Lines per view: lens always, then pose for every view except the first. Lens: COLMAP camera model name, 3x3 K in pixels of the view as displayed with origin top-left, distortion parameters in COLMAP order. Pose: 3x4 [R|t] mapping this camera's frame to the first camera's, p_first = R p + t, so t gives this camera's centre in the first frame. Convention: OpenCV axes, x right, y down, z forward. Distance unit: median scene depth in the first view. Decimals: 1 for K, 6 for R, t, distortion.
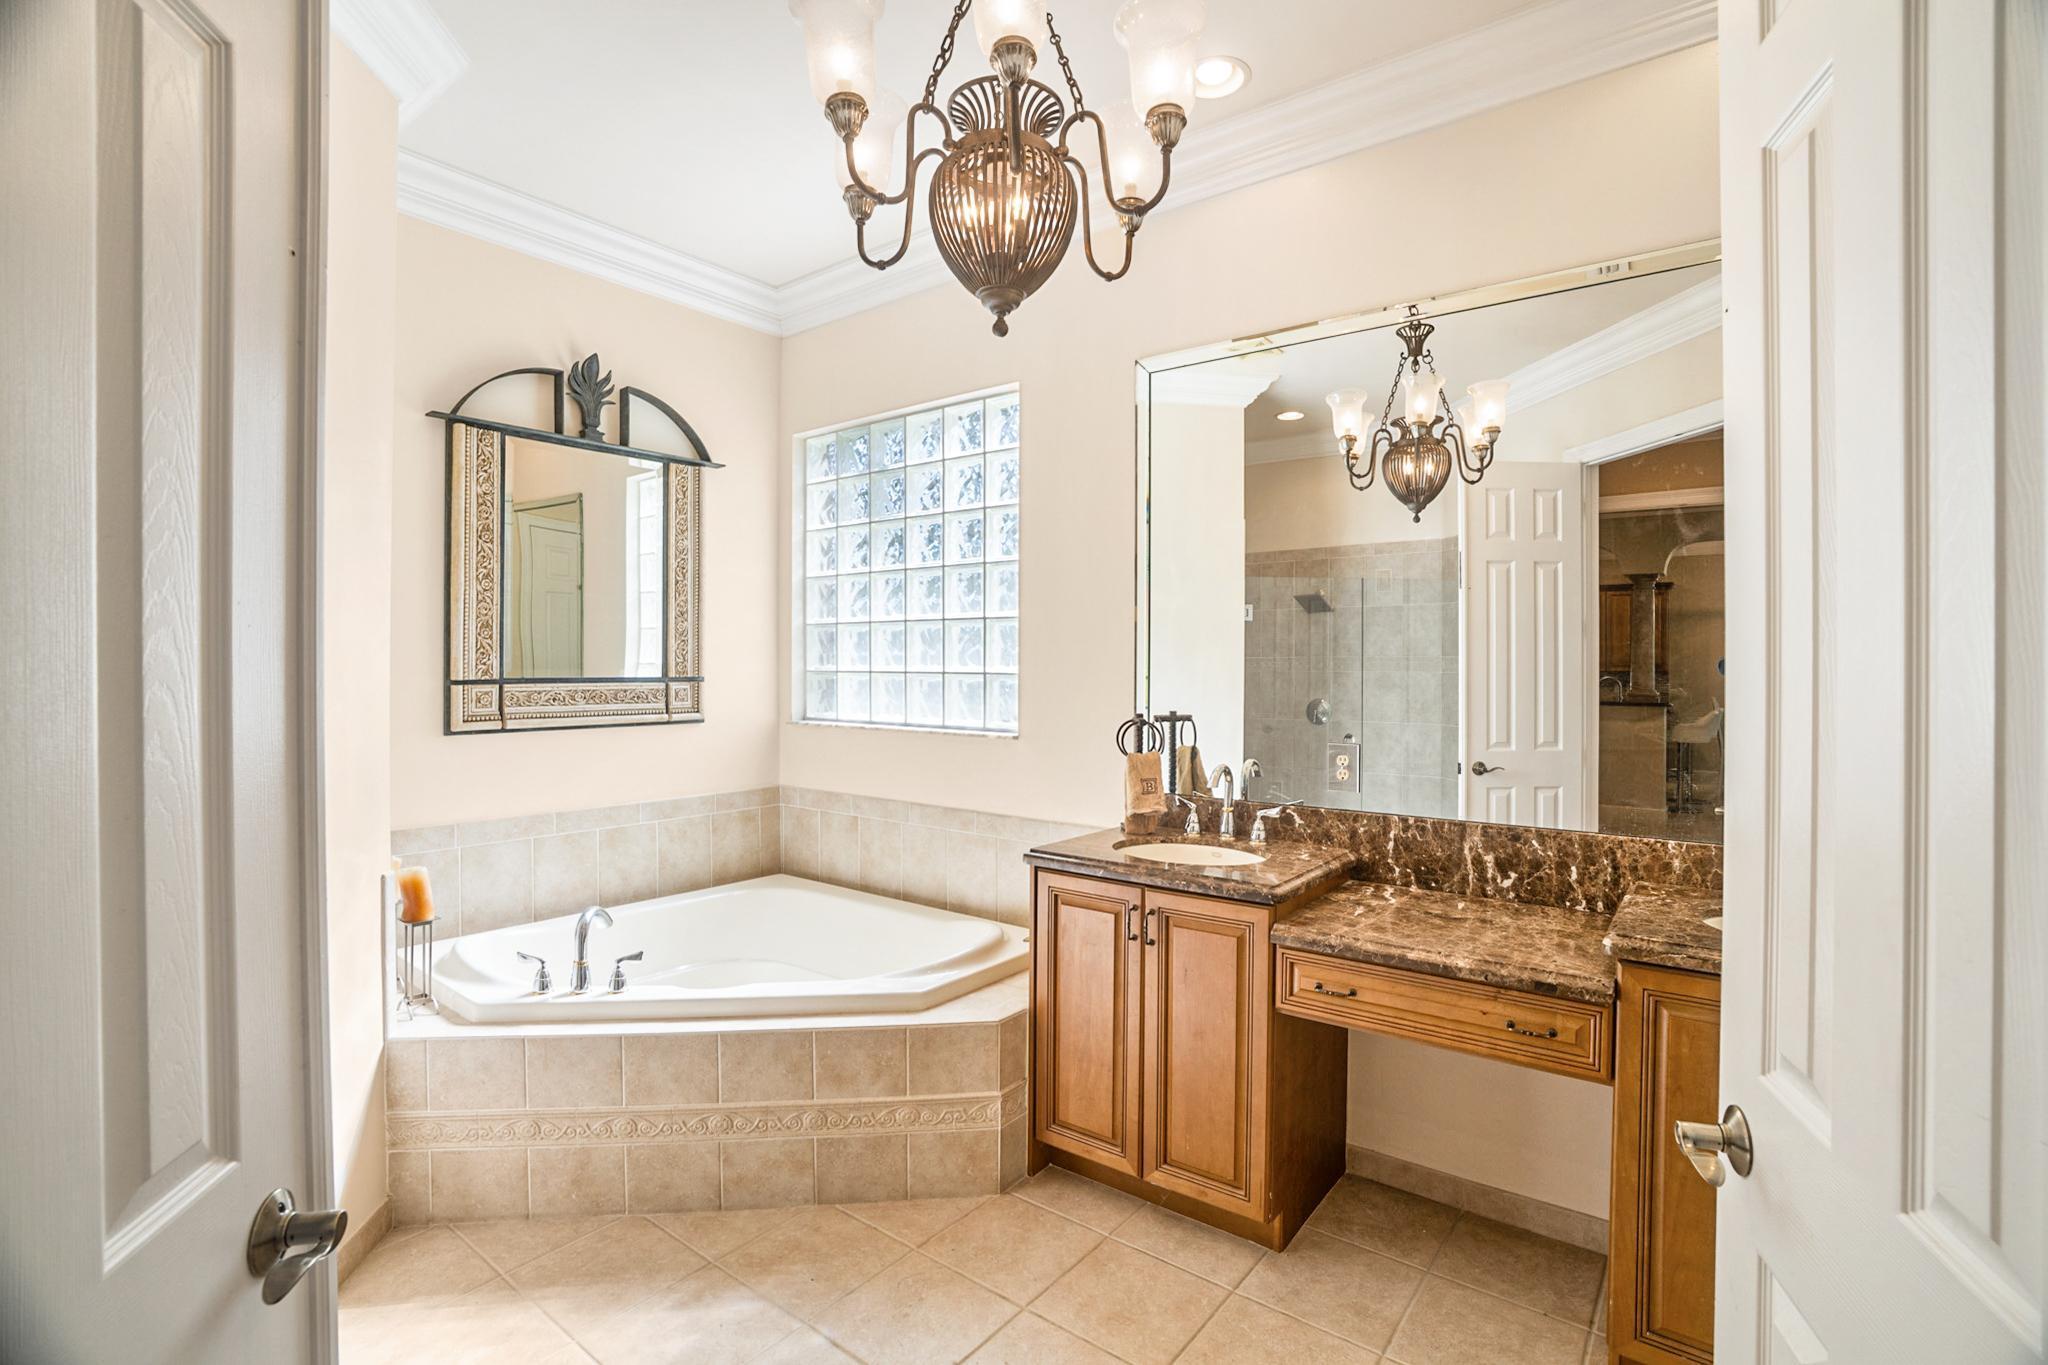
lens RADIAL K [[953.2, 0, 1027.9], [0, 953.2, 672.8], [0, 0, 1]] dist [-0.066239, 0.000756]
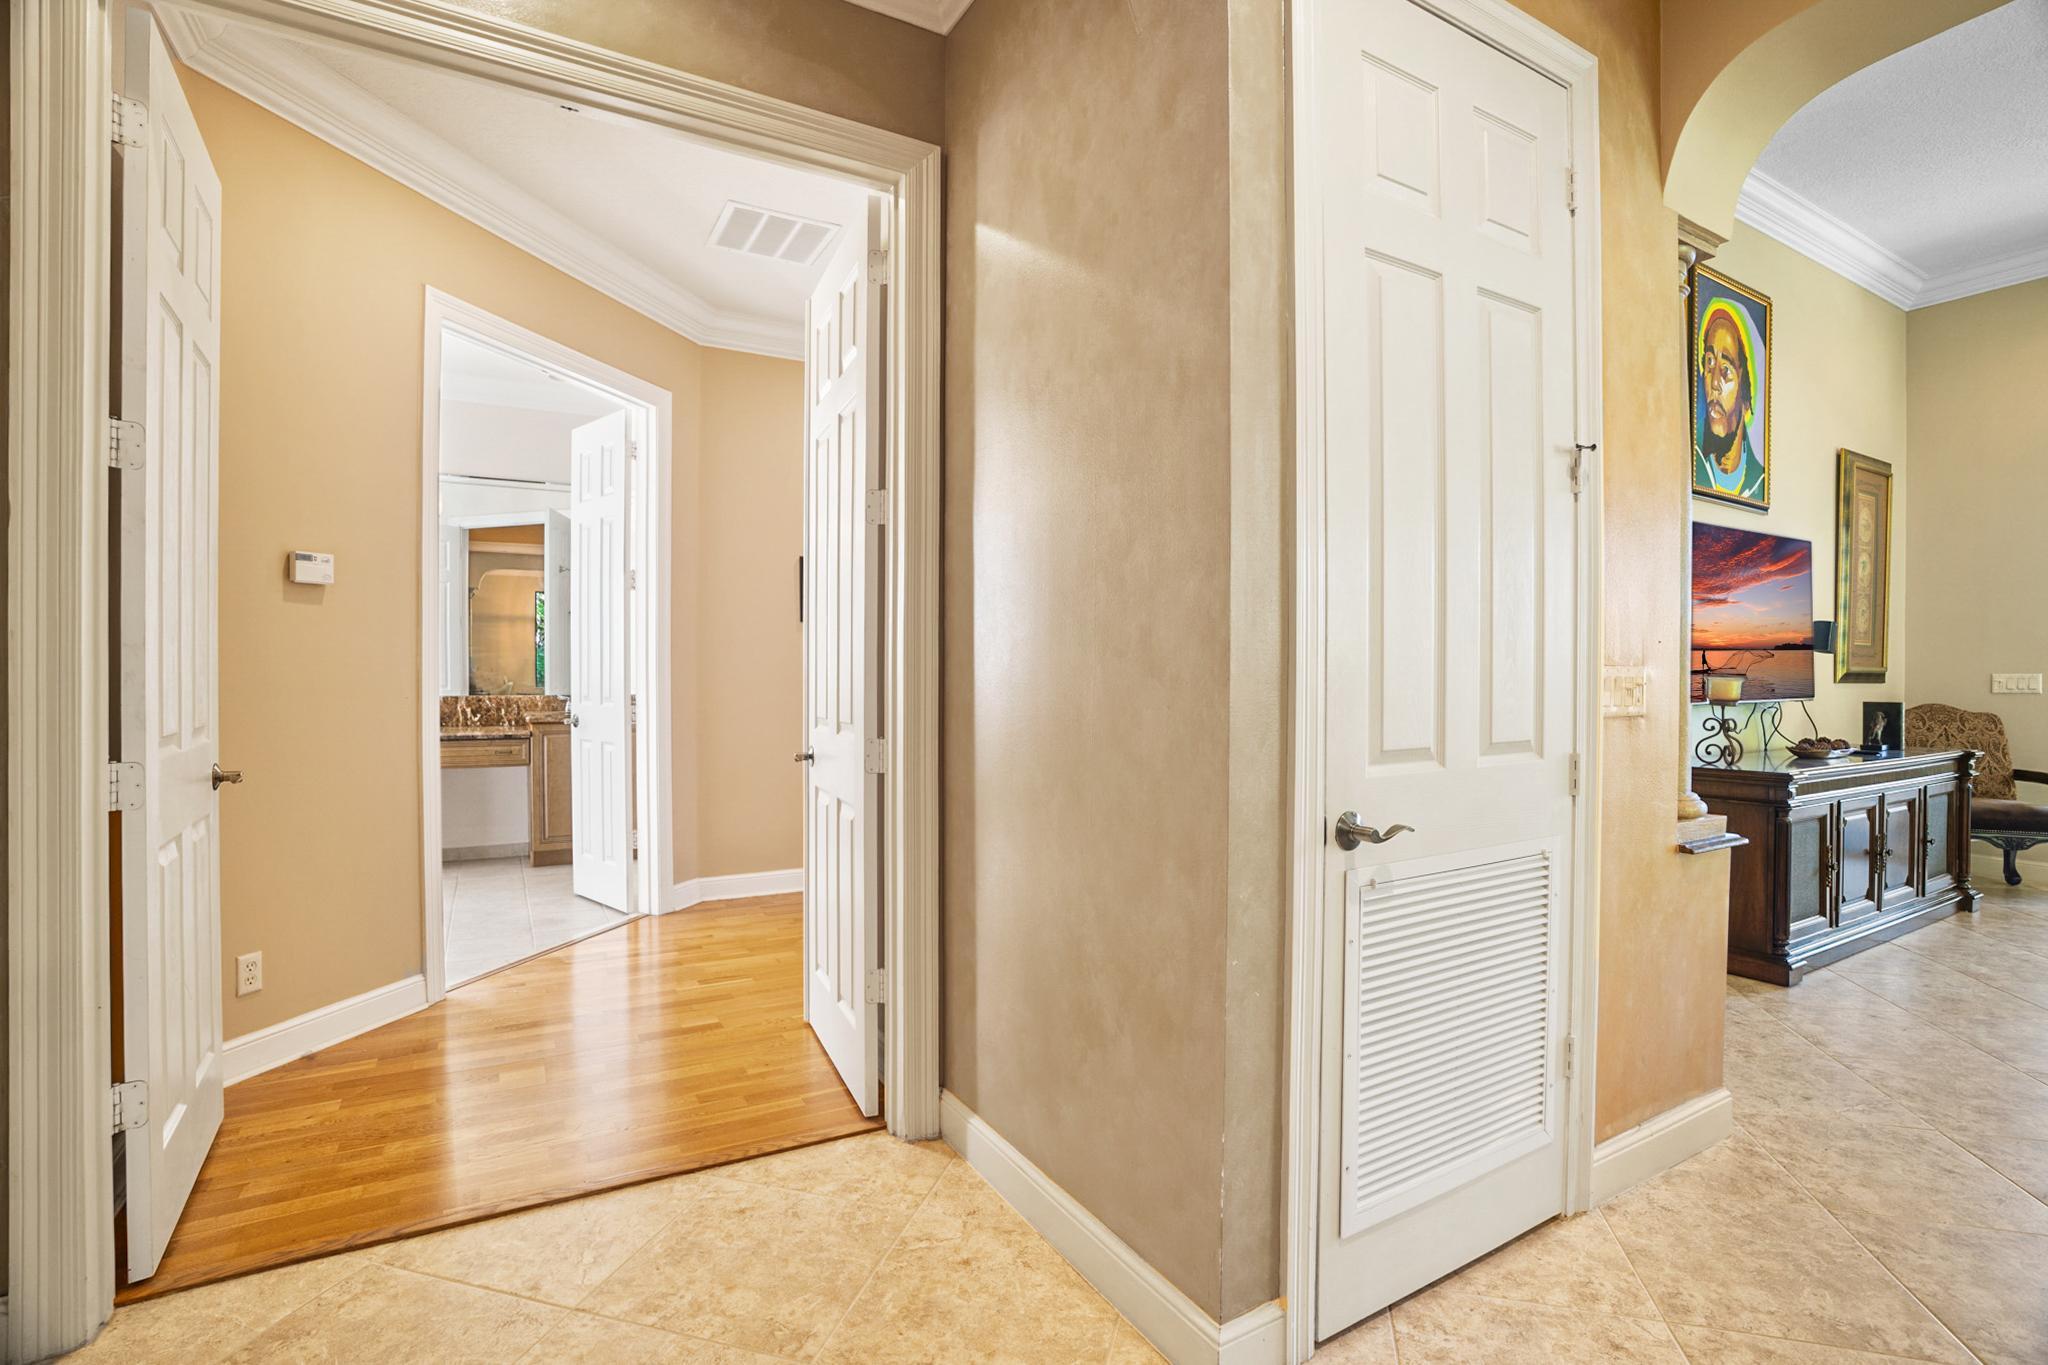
lens RADIAL K [[953.2, 0, 1027.9], [0, 953.2, 672.8], [0, 0, 1]] dist [-0.066239, 0.000756]
pose [[0.381035, -0.001720, 0.924559, -1.254980], [0.005335, 0.999986, -0.000339, 0.113011], [-0.924545, 0.005062, 0.381039, -1.344634]]
